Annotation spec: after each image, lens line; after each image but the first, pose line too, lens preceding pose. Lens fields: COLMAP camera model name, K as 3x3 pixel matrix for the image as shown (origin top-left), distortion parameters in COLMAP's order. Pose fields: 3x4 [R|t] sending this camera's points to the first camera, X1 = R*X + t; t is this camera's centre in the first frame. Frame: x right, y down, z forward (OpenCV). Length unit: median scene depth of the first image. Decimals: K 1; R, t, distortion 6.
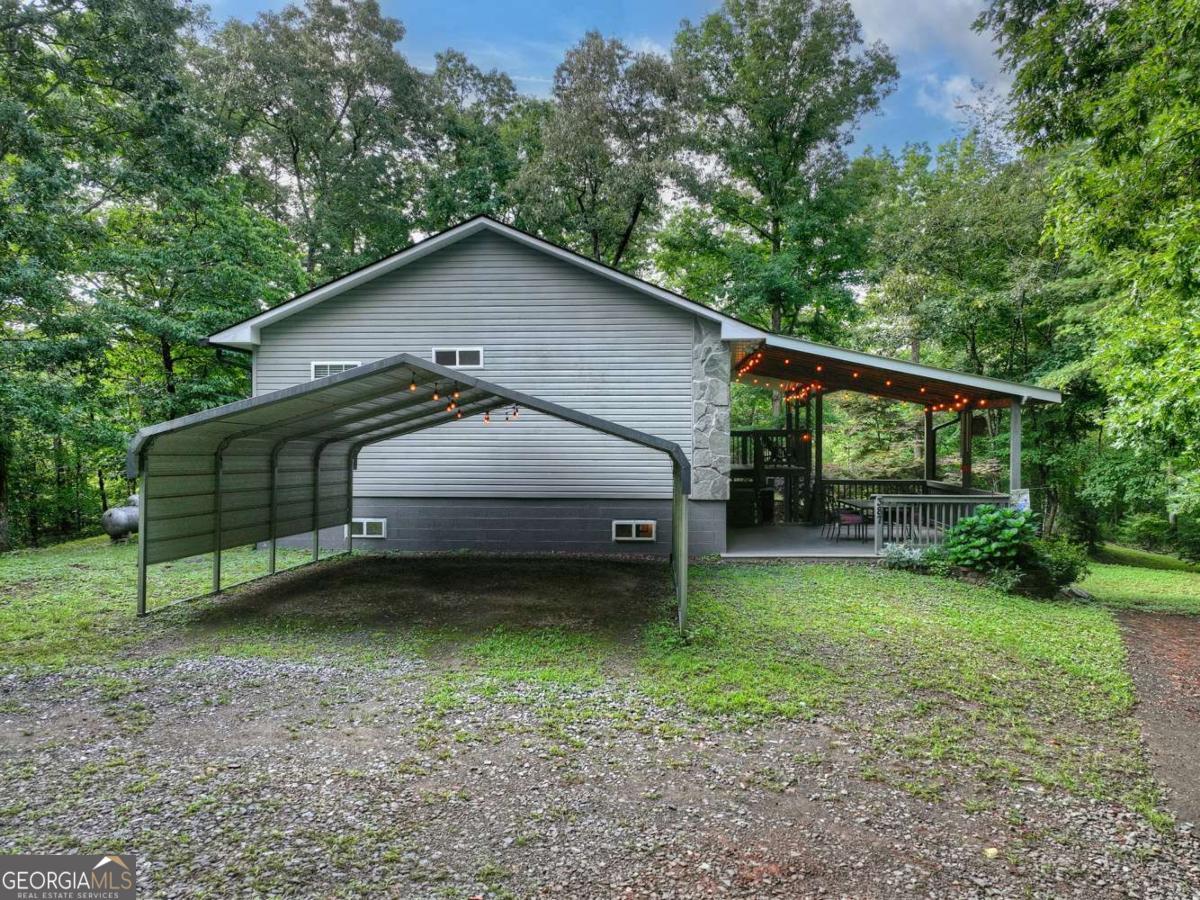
lens RADIAL K [[818.6, 0, 600.0], [0, 818.6, 450.0], [0, 0, 1]] dist [-0.003566, 0.000571]
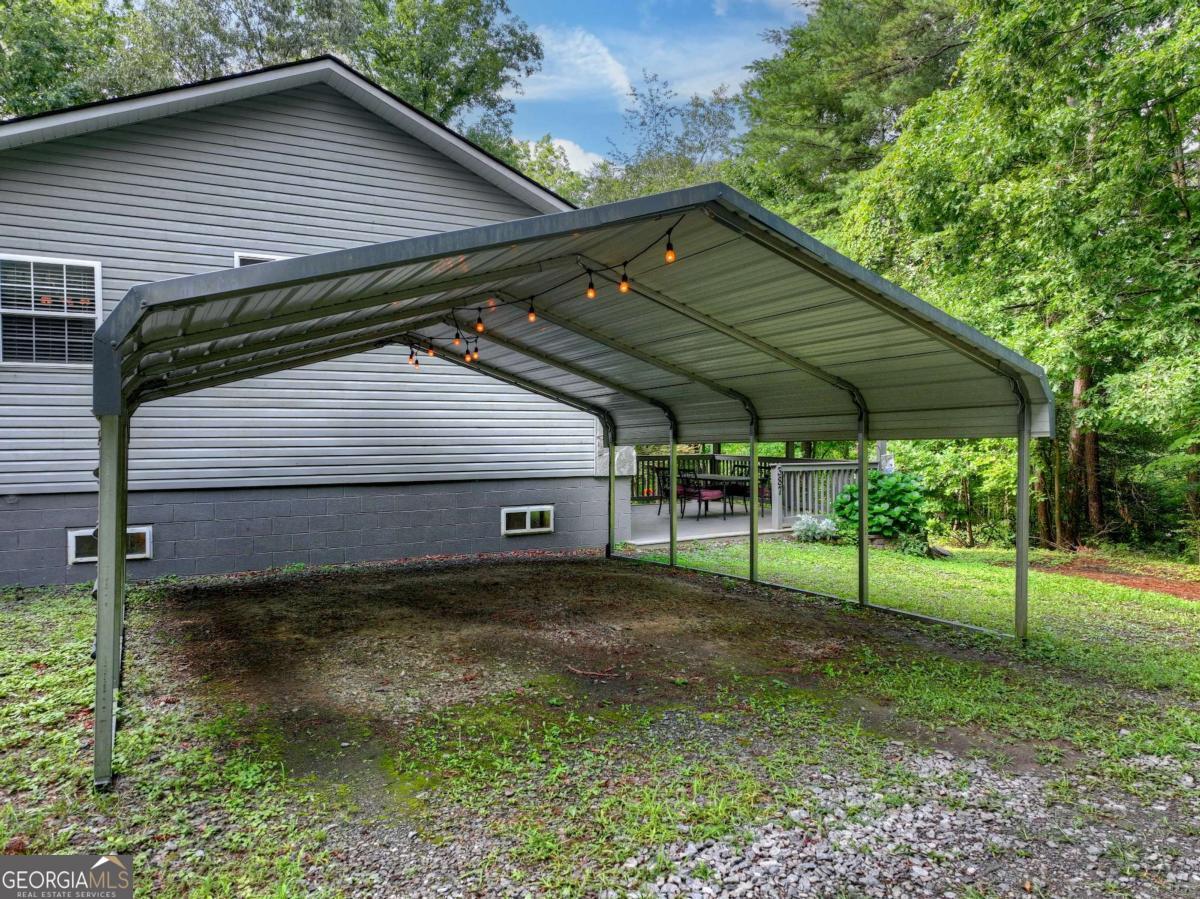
lens RADIAL K [[818.6, 0, 600.0], [0, 818.6, 449.5], [0, 0, 1]] dist [-0.003566, 0.000571]
pose [[0.840839, -0.015974, 0.541049, -0.317693], [0.010665, 0.999859, 0.012945, 0.023115], [-0.541180, -0.005114, 0.840891, 0.318809]]
